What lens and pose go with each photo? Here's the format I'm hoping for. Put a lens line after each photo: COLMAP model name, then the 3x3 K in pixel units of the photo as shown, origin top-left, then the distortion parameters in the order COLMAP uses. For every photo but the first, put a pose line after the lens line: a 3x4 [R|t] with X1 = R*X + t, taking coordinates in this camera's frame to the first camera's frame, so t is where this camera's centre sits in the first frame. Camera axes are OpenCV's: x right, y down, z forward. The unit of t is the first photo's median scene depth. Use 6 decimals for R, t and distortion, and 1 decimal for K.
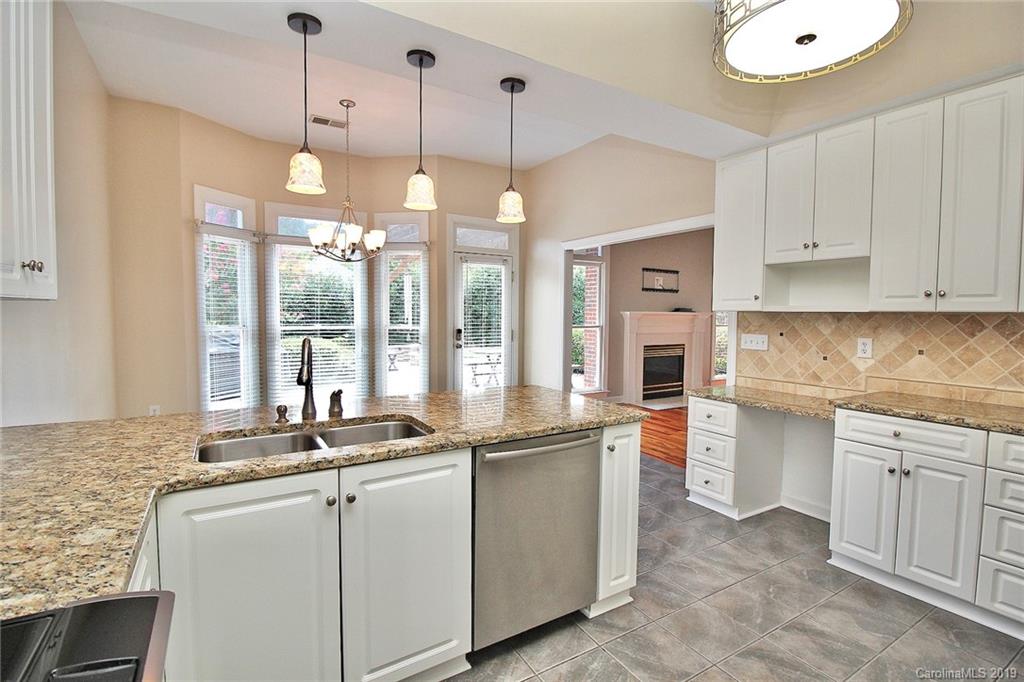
lens RADIAL K [[481.9, 0, 514.6], [0, 481.9, 336.8], [0, 0, 1]] dist [-0.000091, -0.013385]
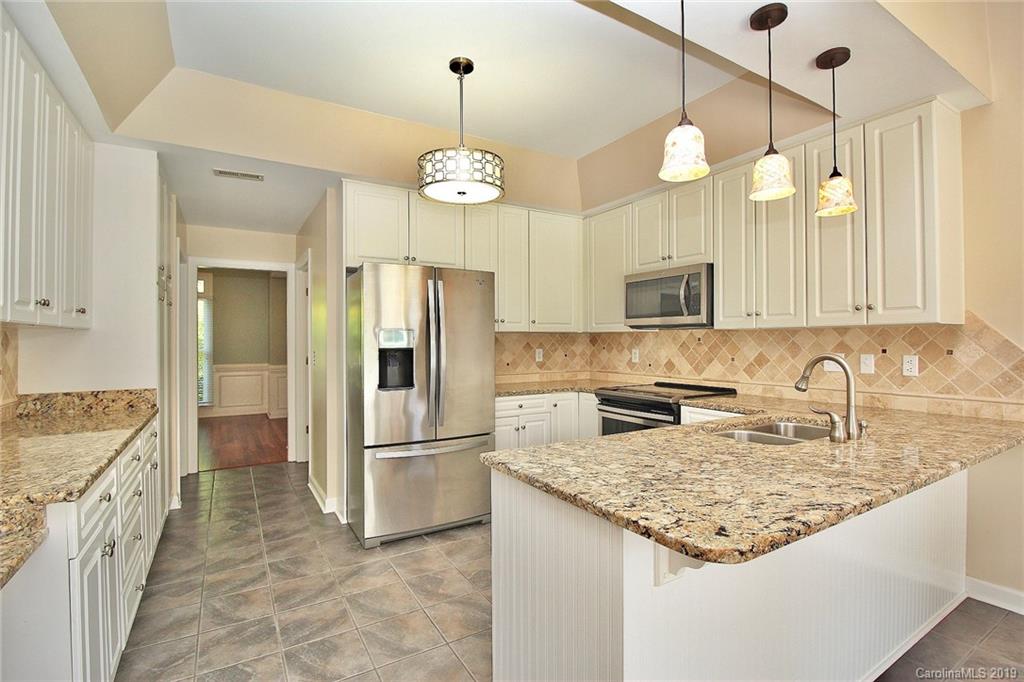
lens RADIAL K [[475.8, 0, 515.2], [0, 475.8, 339.1], [0, 0, 1]] dist [-0.000878, -0.011645]
pose [[-0.999990, -0.004357, -0.000658, 0.111968], [-0.004384, 0.998850, 0.047747, -0.031913], [0.000450, 0.047750, -0.998859, 0.877108]]
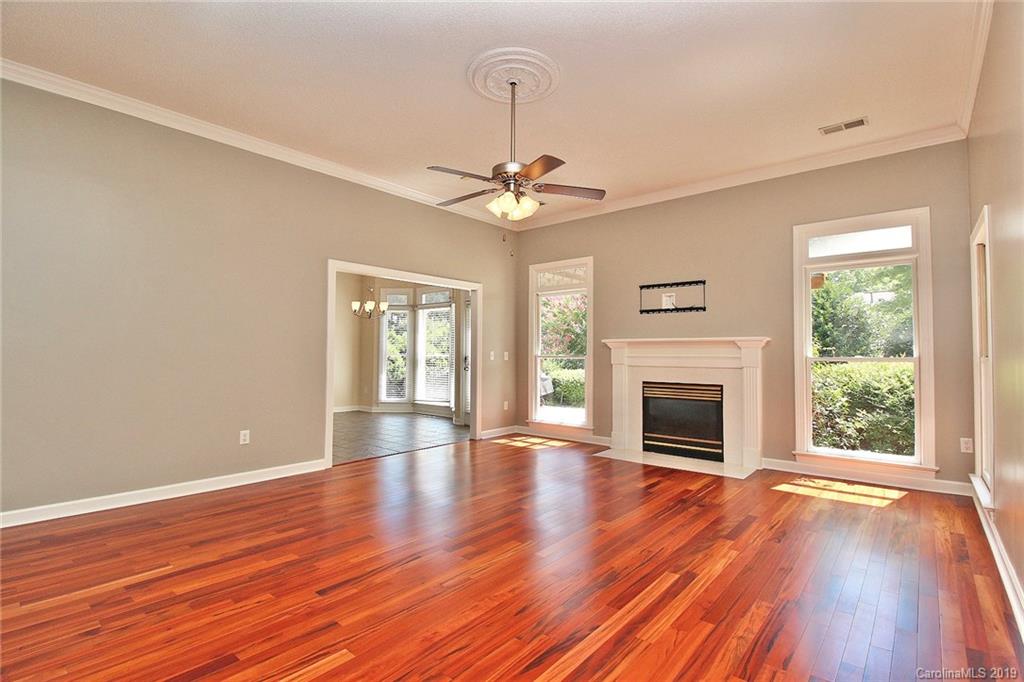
lens RADIAL K [[483.9, 0, 514.4], [0, 483.9, 338.9], [0, 0, 1]] dist [0.000072, -0.013949]
pose [[0.311334, -0.037296, -0.949569, 1.653728], [-0.049480, 0.997238, -0.055391, 0.004806], [0.949012, 0.064230, 0.308628, 0.932771]]
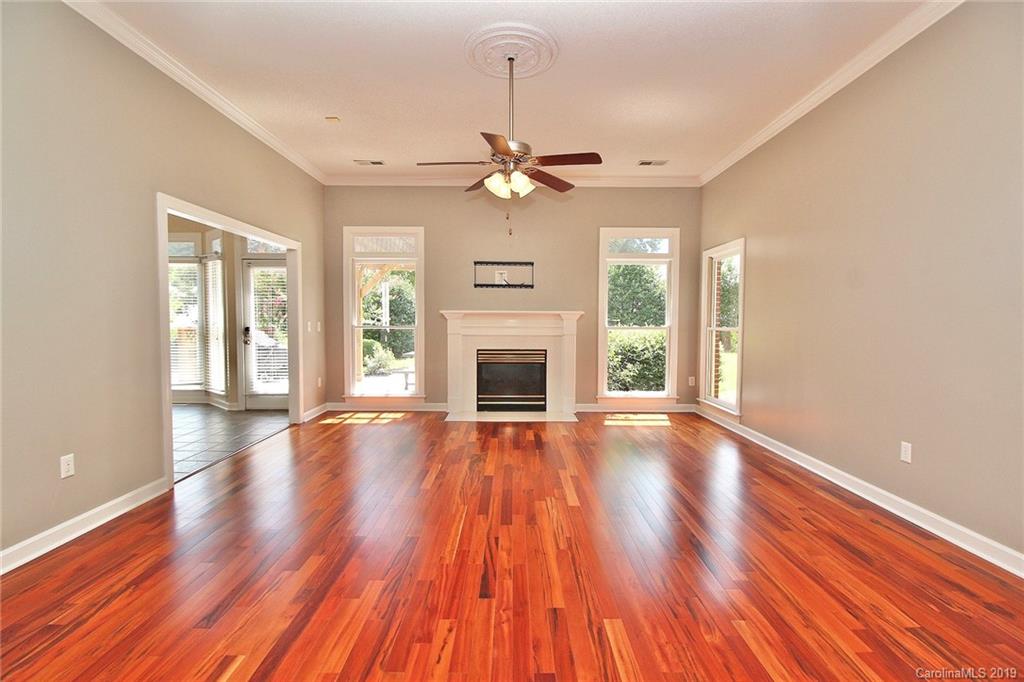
lens RADIAL K [[475.8, 0, 515.2], [0, 475.8, 339.1], [0, 0, 1]] dist [-0.000878, -0.011645]
pose [[0.856063, 0.016805, -0.516599, 1.331080], [-0.023213, 0.999713, -0.005945, 0.005730], [0.516350, 0.017081, 0.856207, 0.493564]]
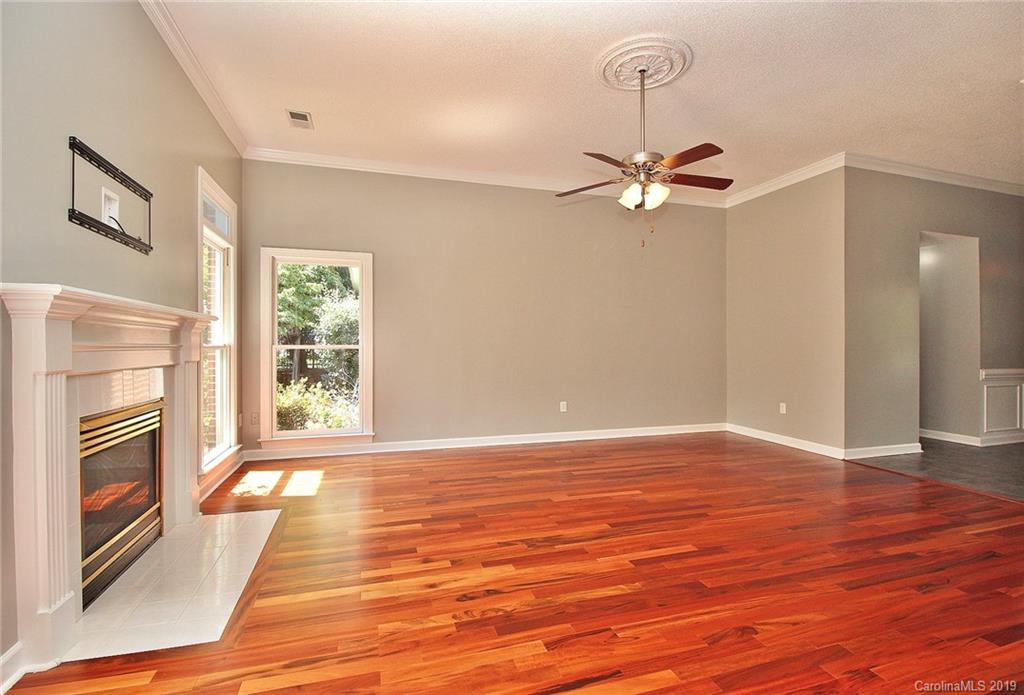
lens RADIAL K [[492.3, 0, 525.7], [0, 492.3, 345.1], [0, 0, 1]] dist [0.000177, -0.013325]
pose [[0.233230, -0.006567, 0.972399, 0.094432], [0.049735, 0.998749, -0.005183, -0.016272], [-0.971149, 0.049571, 0.233265, 1.167319]]
